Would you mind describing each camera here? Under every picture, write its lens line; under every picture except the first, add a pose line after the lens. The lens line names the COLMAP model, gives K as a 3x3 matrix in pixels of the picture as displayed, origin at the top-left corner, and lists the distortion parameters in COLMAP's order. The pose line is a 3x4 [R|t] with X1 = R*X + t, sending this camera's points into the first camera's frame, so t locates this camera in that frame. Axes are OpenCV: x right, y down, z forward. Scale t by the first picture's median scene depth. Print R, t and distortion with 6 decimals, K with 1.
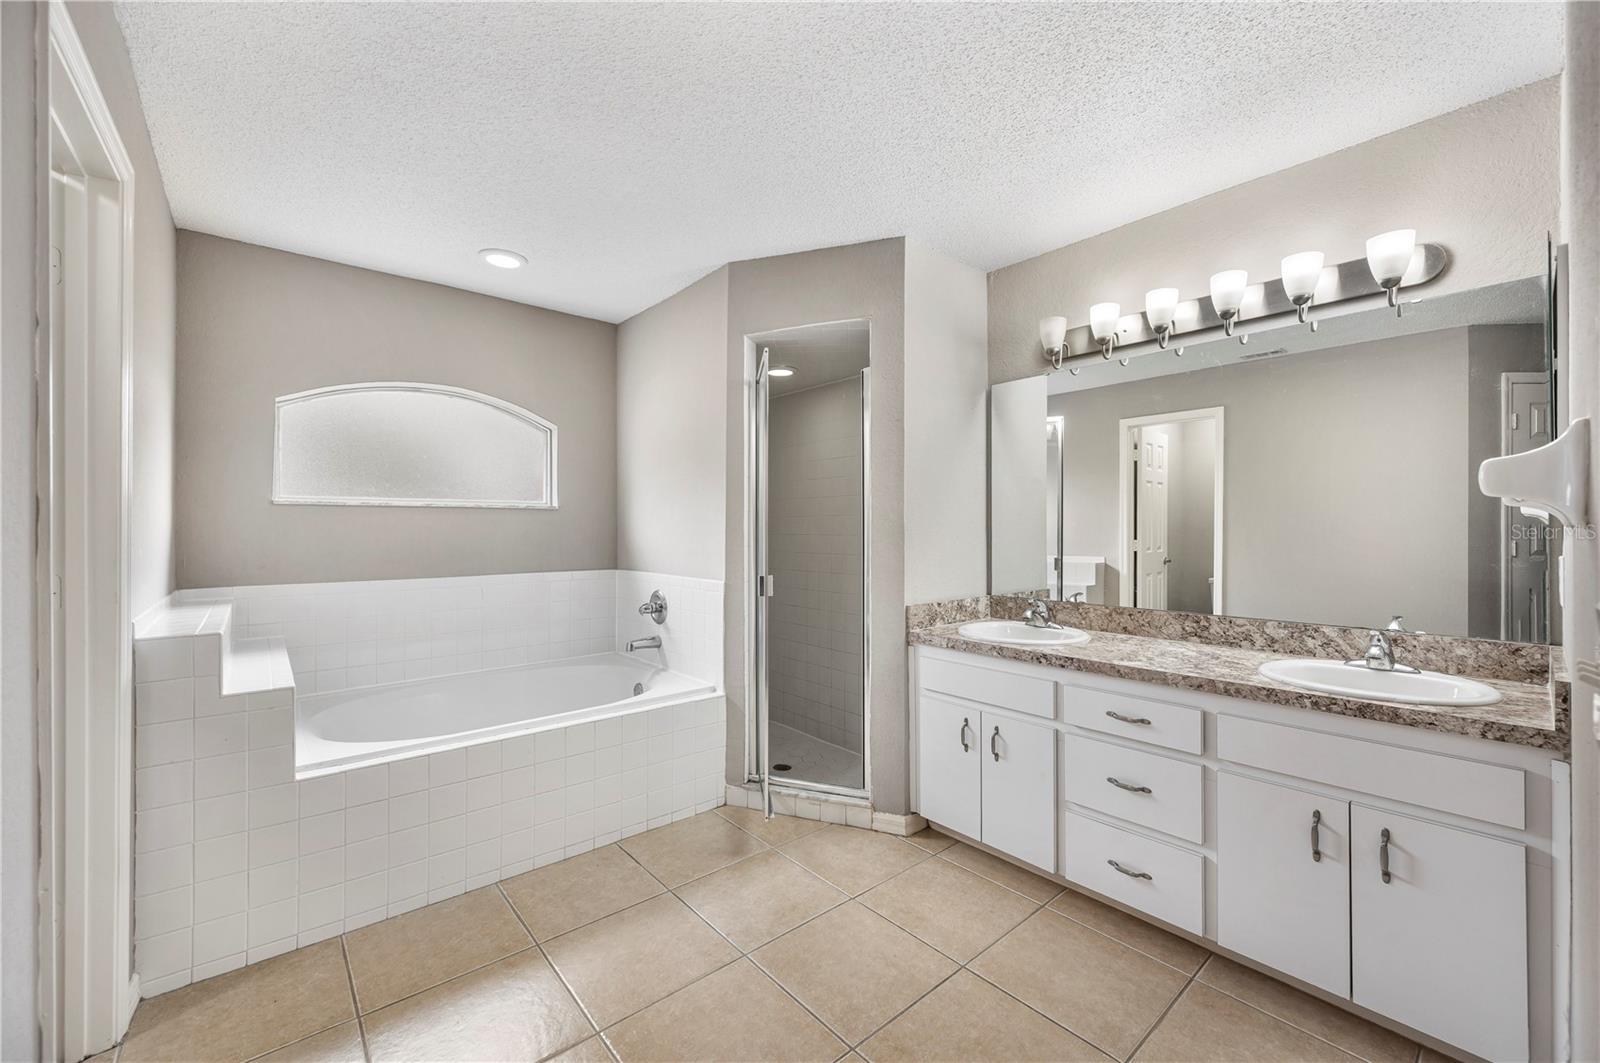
lens RADIAL K [[641.5, 0, 791.4], [0, 641.5, 521.9], [0, 0, 1]] dist [0.003384, -0.000748]
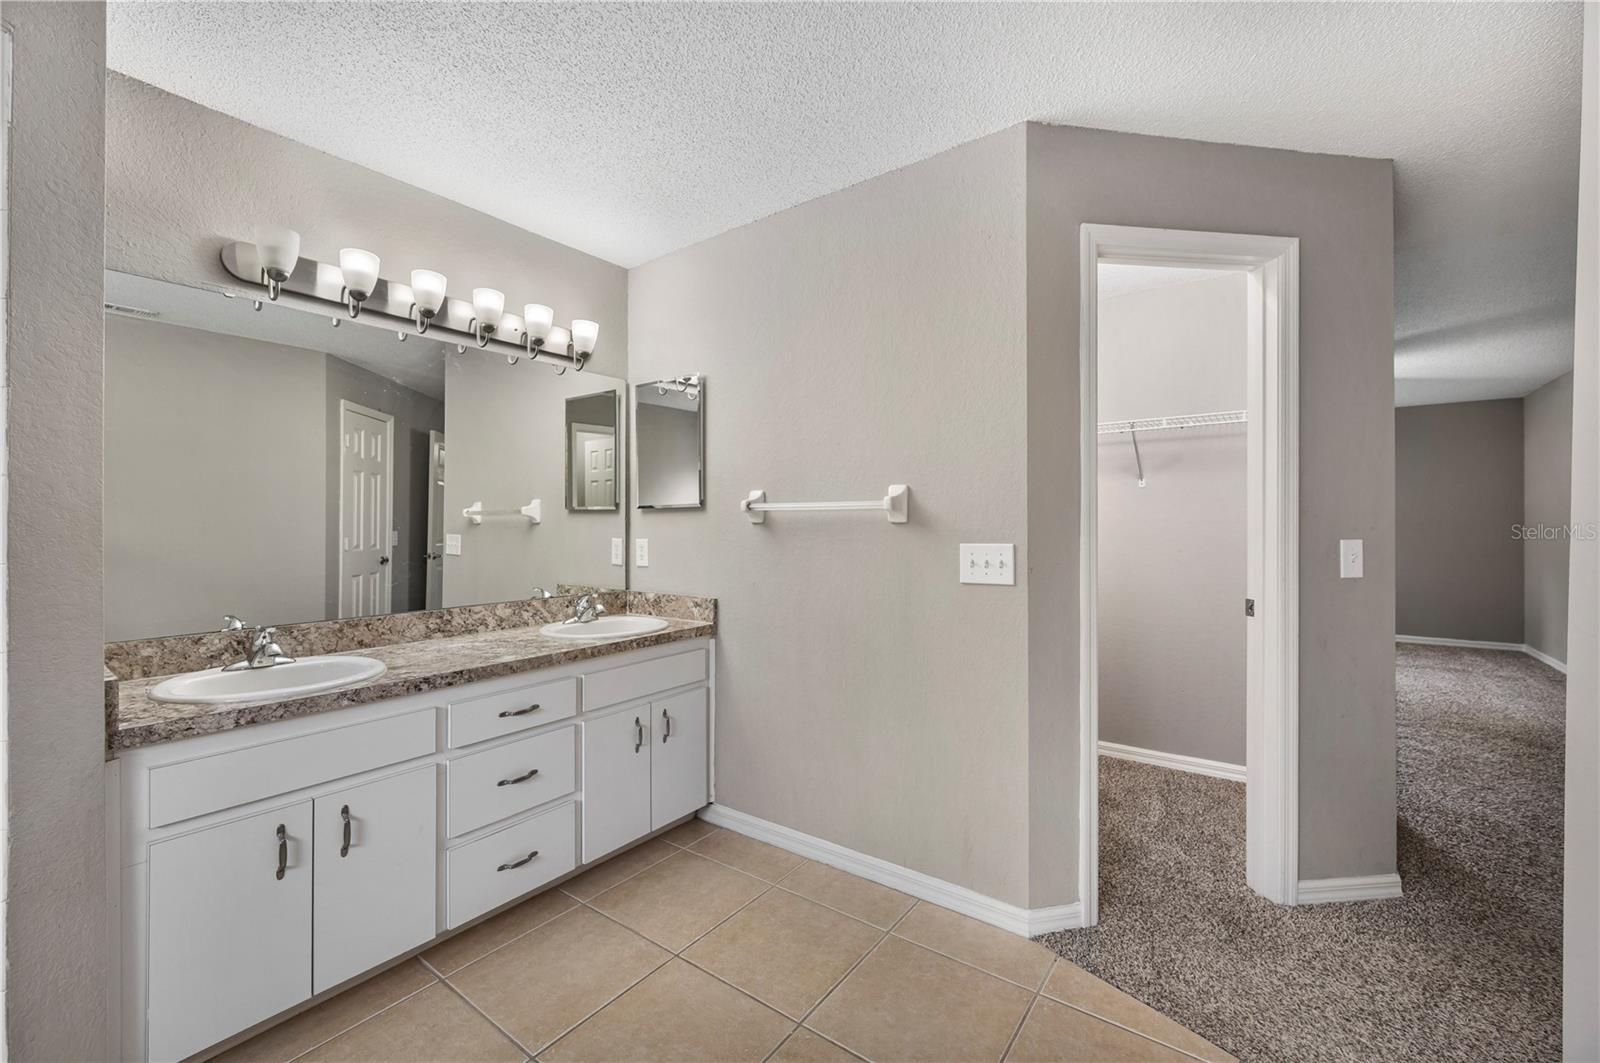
lens RADIAL K [[641.5, 0, 810.5], [0, 641.5, 534.6], [0, 0, 1]] dist [0.003384, -0.000748]
pose [[-0.245278, -0.009437, 0.969407, -0.505403], [-0.005472, 0.999950, 0.008349, 0.016637], [-0.969437, -0.003257, -0.245318, 0.729642]]
